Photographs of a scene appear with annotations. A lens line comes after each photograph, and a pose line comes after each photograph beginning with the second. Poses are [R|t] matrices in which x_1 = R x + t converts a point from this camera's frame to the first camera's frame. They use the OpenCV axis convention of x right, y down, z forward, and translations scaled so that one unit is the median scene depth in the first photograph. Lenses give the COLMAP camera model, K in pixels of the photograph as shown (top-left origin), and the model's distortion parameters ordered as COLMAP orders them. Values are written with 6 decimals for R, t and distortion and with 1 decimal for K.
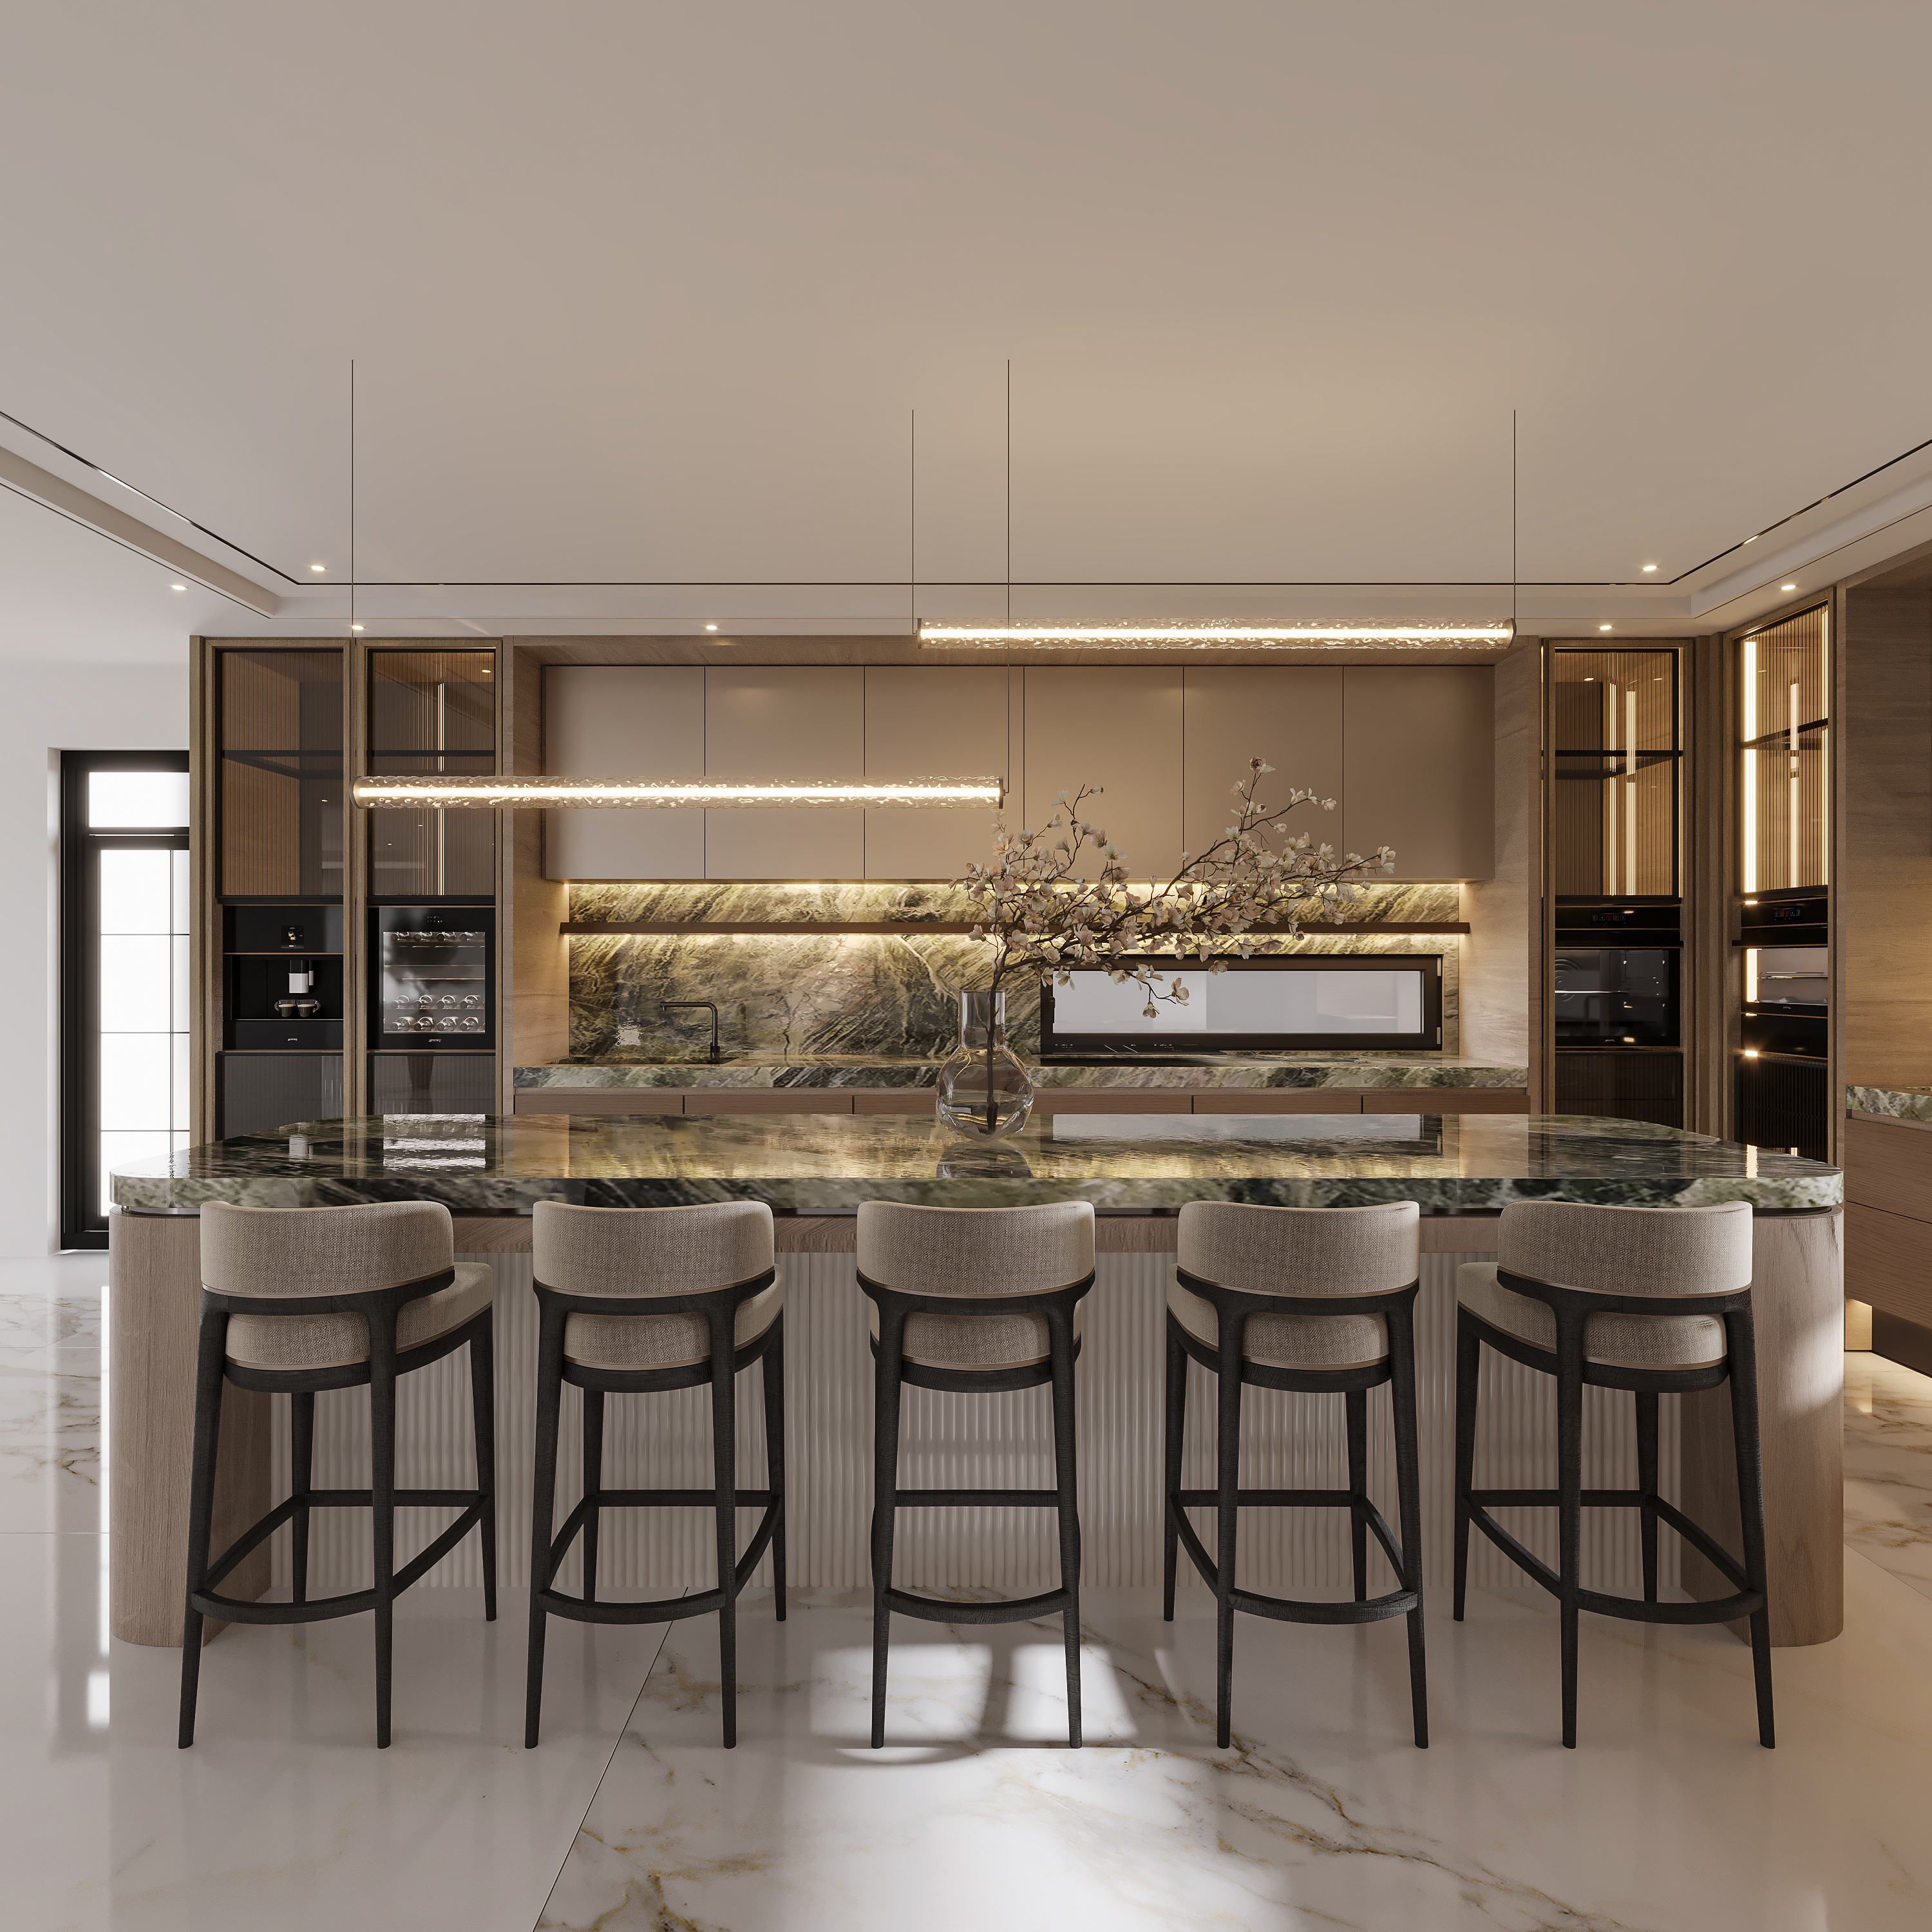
lens RADIAL K [[1143.2, 0, 968.5], [0, 1143.2, 971.0], [0, 0, 1]] dist [-0.004055, -0.001889]
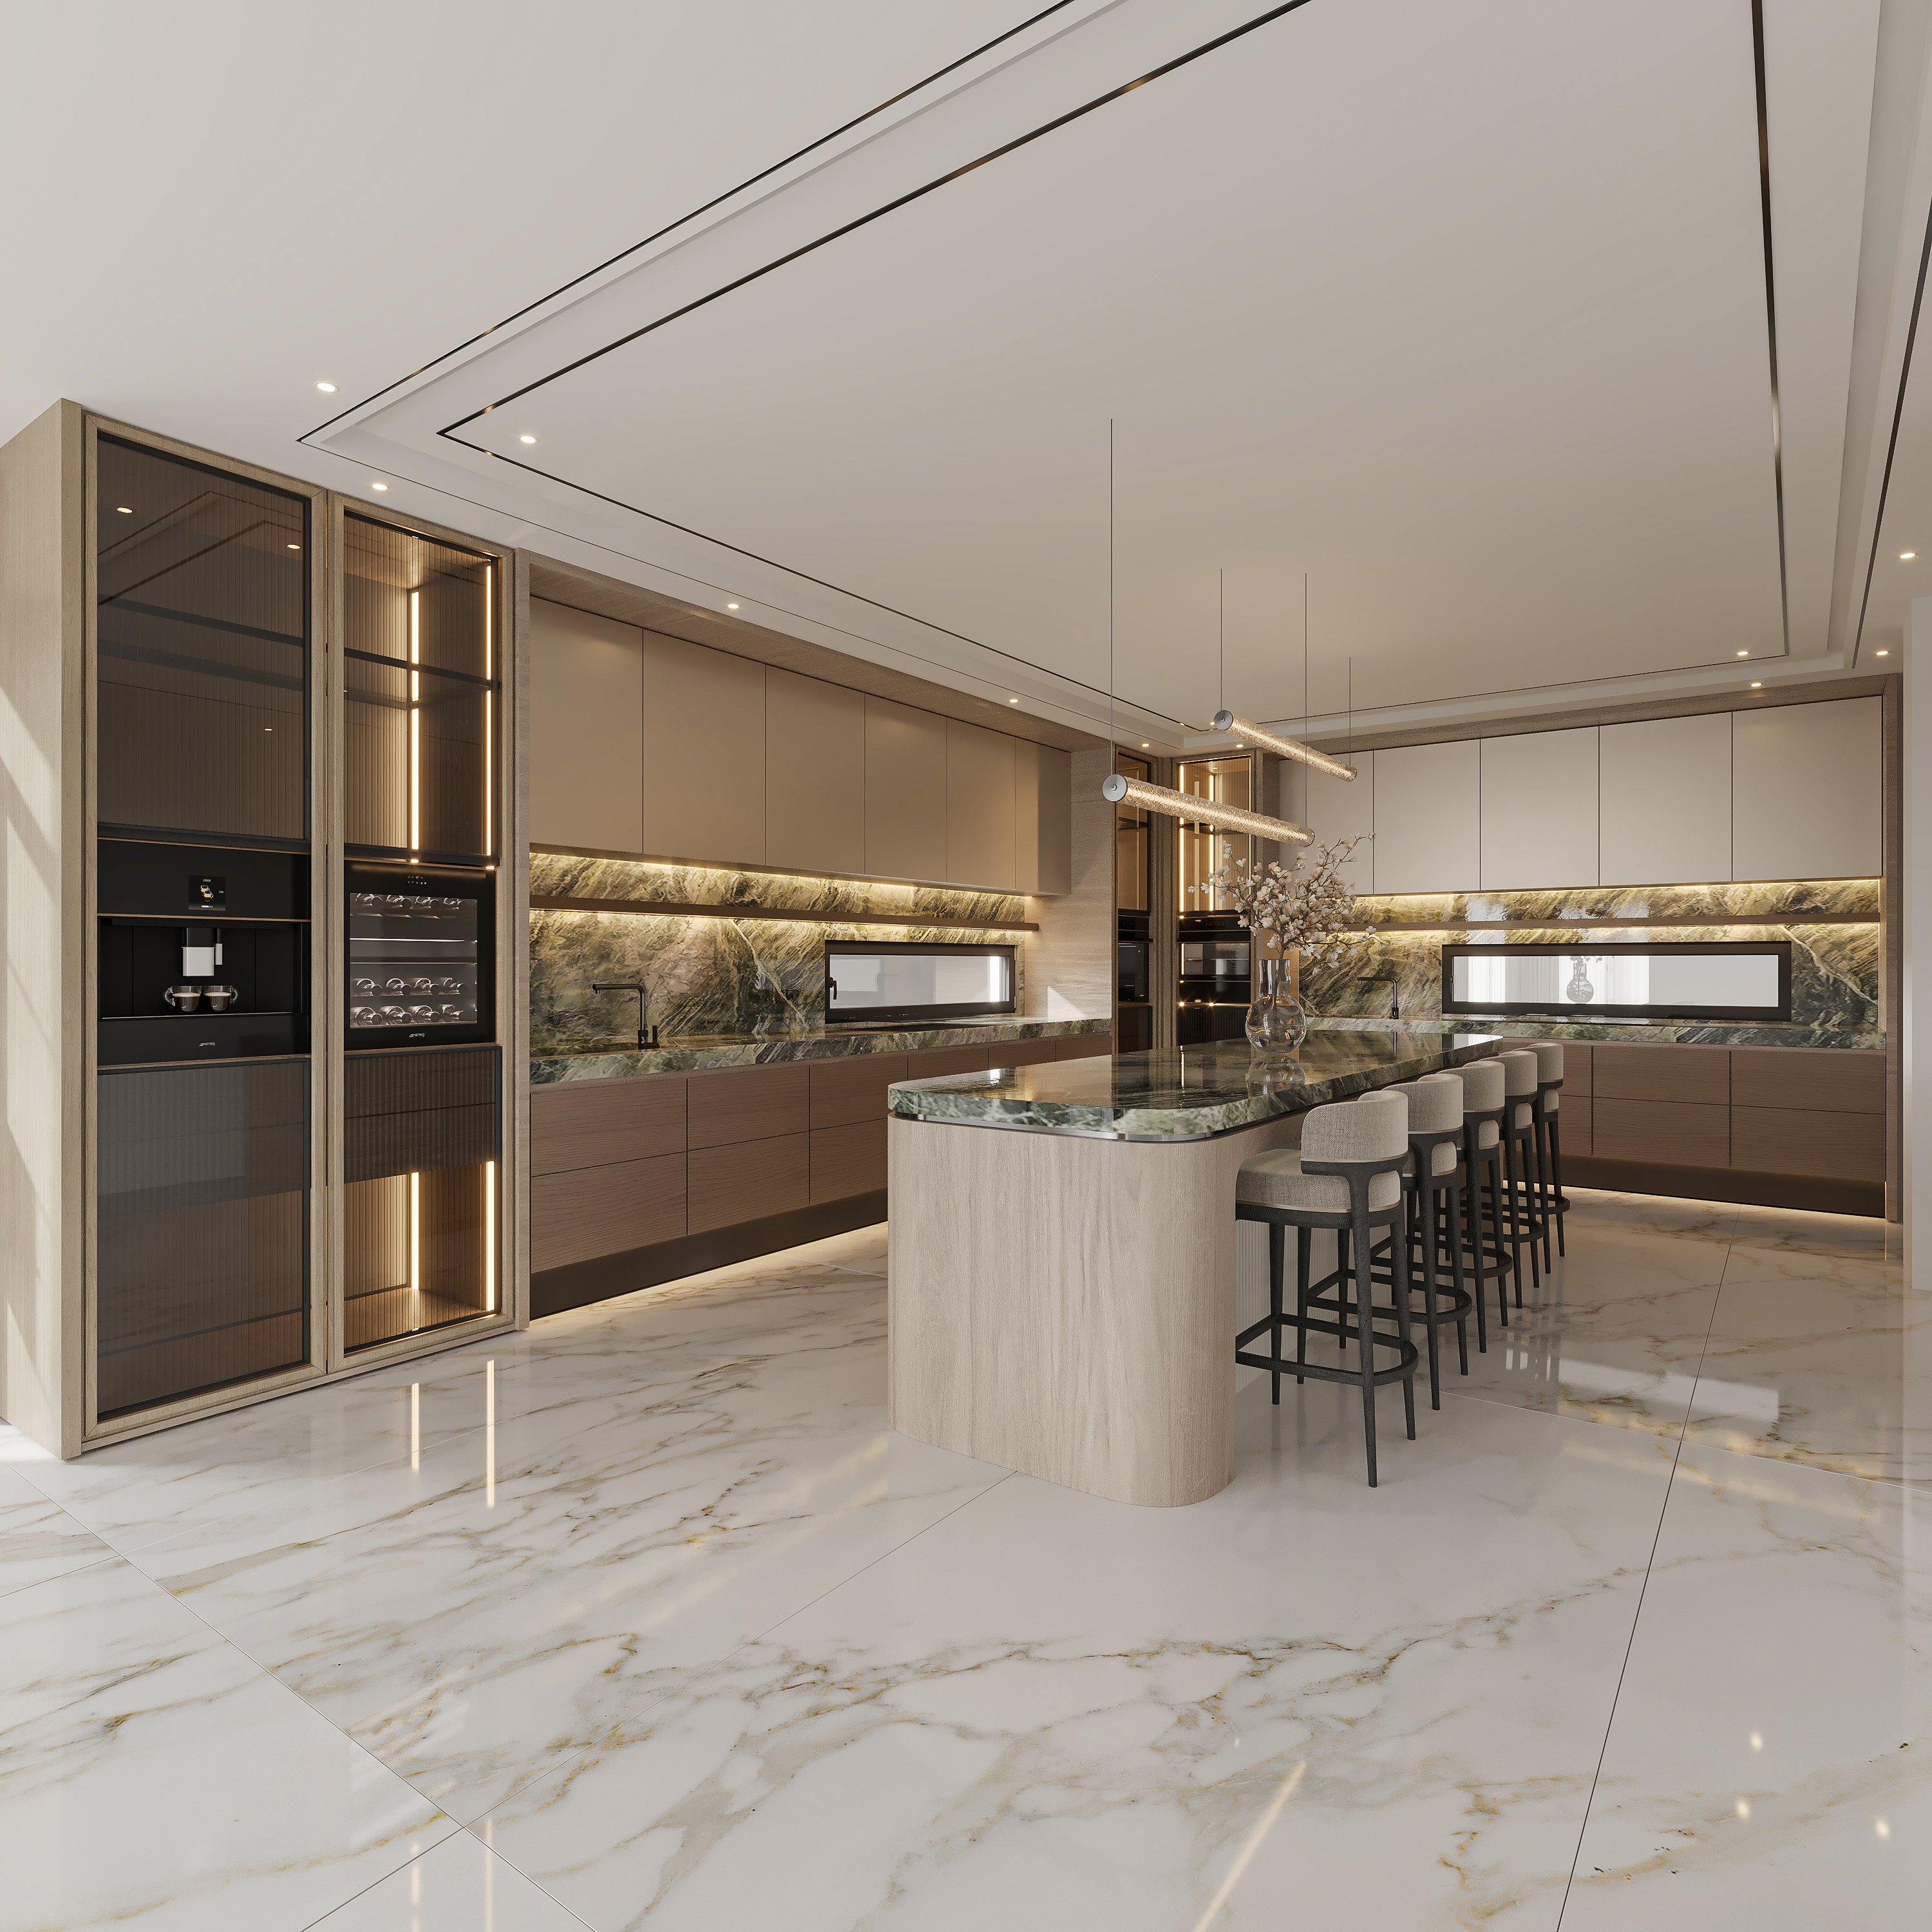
lens RADIAL K [[1143.2, 0, 975.5], [0, 1143.2, 961.3], [0, 0, 1]] dist [-0.004055, -0.001889]
pose [[0.583184, 0.003185, 0.812334, -0.781006], [0.004324, 0.999966, -0.007025, 0.015597], [-0.812329, 0.007609, 0.583150, 0.209710]]
